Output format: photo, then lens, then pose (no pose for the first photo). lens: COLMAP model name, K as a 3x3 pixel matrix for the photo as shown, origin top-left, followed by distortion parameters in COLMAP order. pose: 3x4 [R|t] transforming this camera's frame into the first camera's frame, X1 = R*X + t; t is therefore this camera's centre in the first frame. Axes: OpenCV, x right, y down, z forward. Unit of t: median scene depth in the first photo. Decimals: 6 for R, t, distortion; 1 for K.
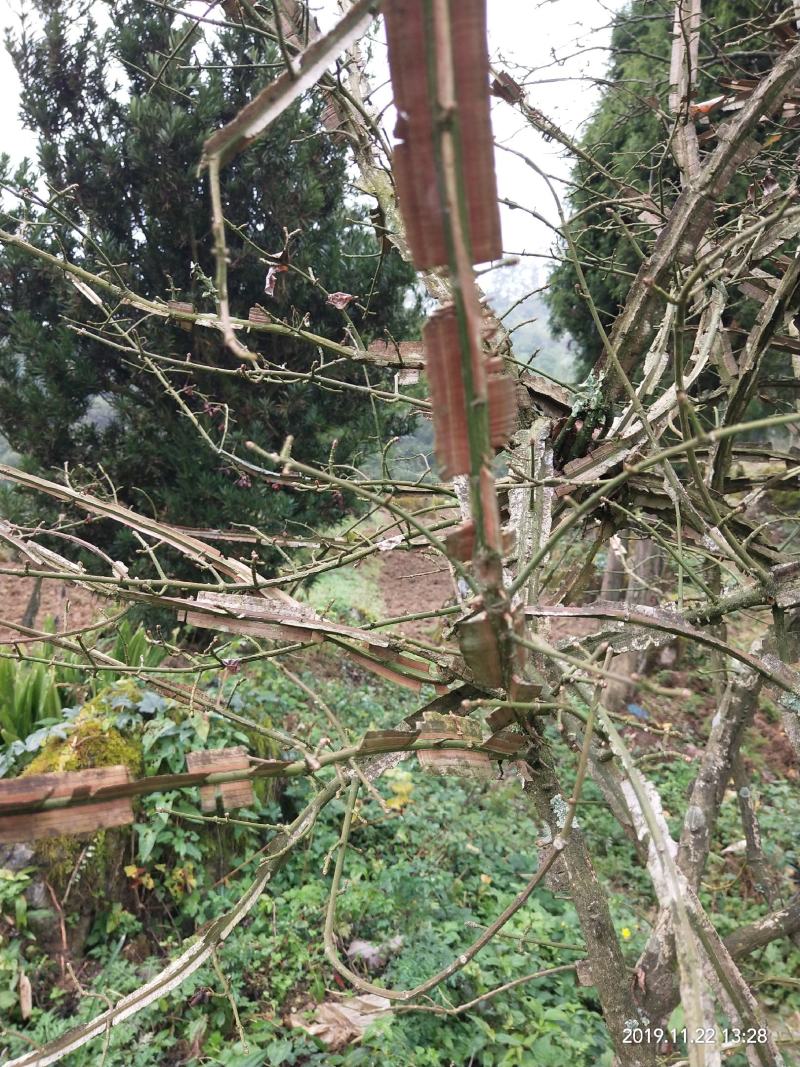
lens RADIAL K [[787.1, 0, 400.0], [0, 787.1, 533.5], [0, 0, 1]] dist [0.000857, 0.003081]
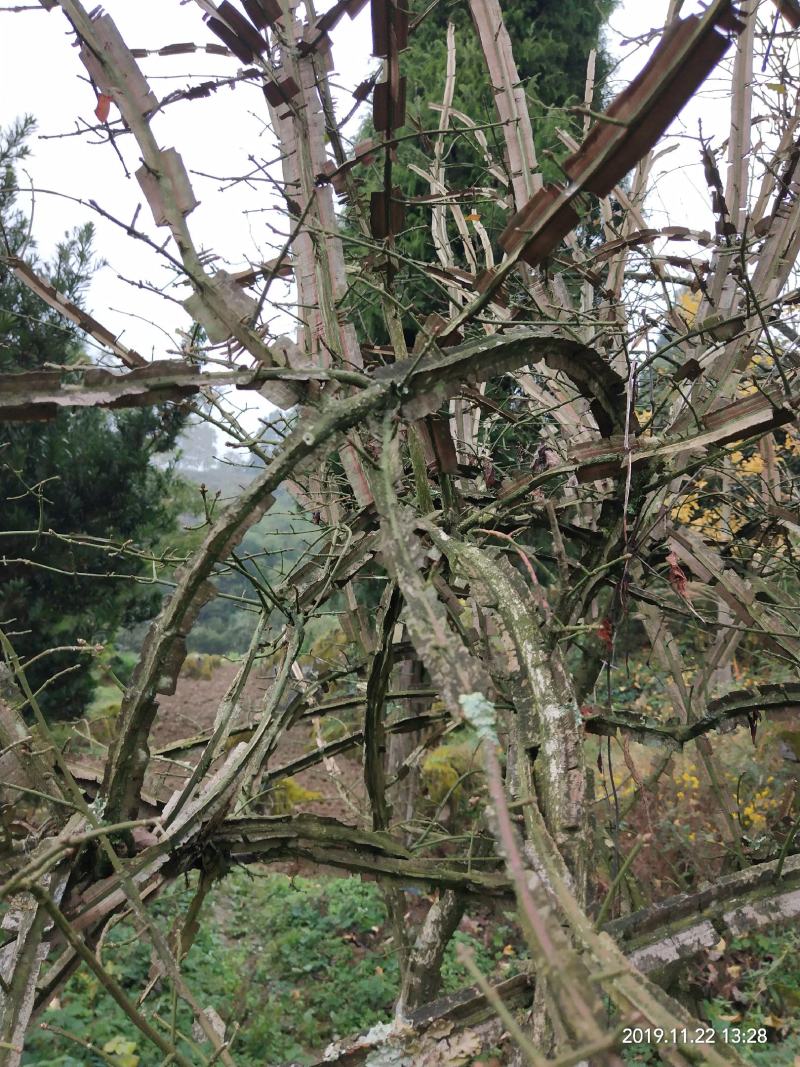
lens RADIAL K [[787.1, 0, 400.0], [0, 787.1, 533.5], [0, 0, 1]] dist [0.000857, 0.003081]
pose [[0.959789, -0.039489, 0.277933, 0.168131], [0.090277, 0.980883, -0.172389, -0.154939], [-0.265812, 0.190548, 0.945006, 0.011192]]
